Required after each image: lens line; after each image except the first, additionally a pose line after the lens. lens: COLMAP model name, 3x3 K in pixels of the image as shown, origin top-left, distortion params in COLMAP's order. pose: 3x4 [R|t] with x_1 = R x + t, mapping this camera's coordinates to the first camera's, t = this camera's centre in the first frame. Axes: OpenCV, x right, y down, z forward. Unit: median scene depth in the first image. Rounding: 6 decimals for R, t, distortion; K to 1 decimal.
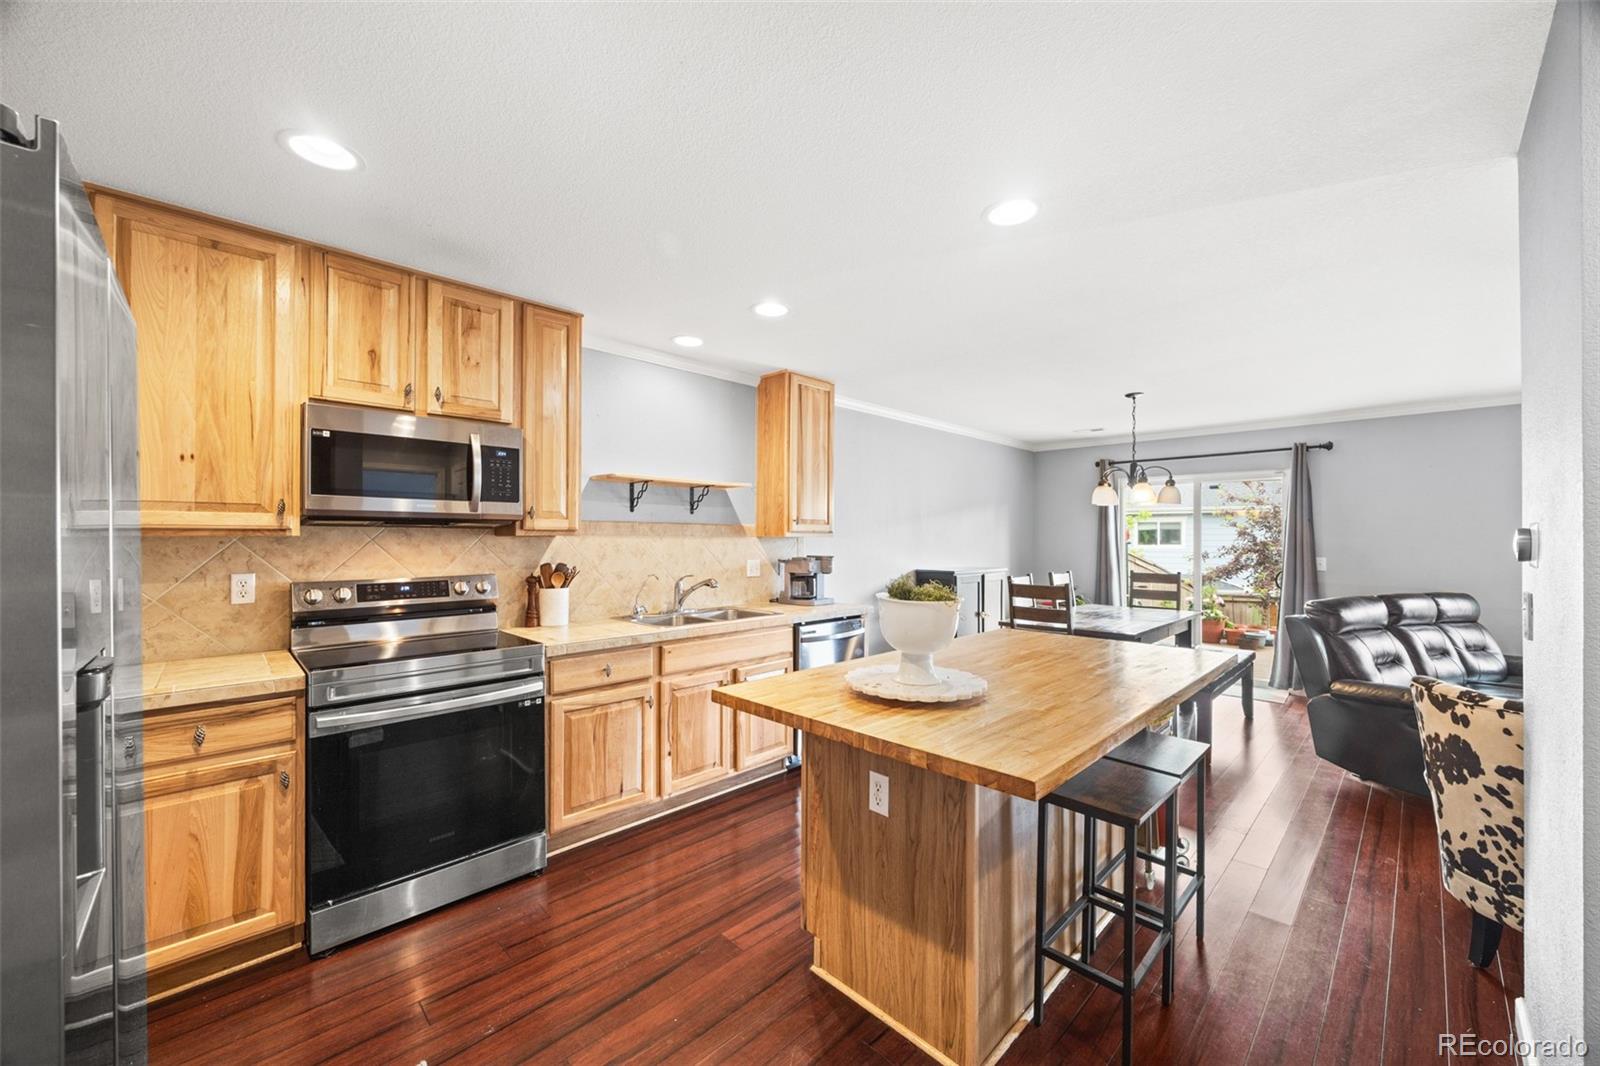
lens RADIAL K [[621.9, 0, 800.0], [0, 621.9, 533.0], [0, 0, 1]] dist [-0.012433, 0.000069]
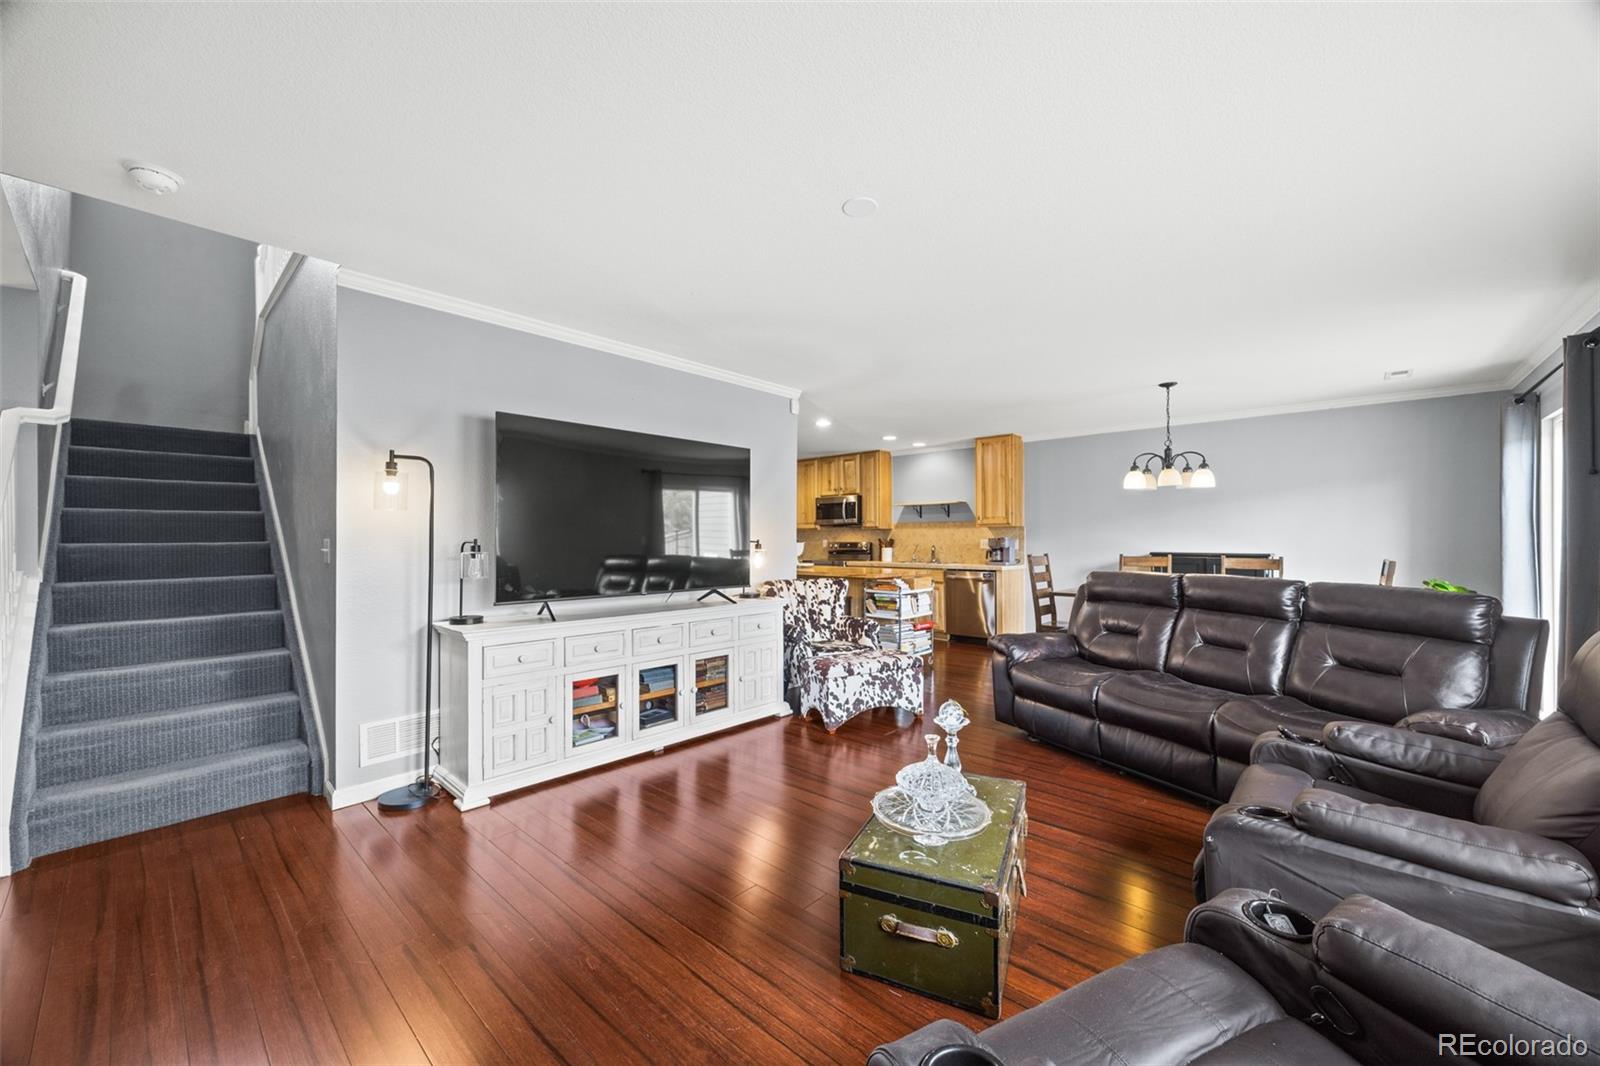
lens RADIAL K [[613.8, 0, 784.8], [0, 613.8, 536.5], [0, 0, 1]] dist [0.001304, 0.000082]
pose [[0.035679, -0.006915, -0.999339, 2.698898], [0.011745, 0.999910, -0.006500, 0.059751], [0.999294, -0.011505, 0.035757, 0.524425]]
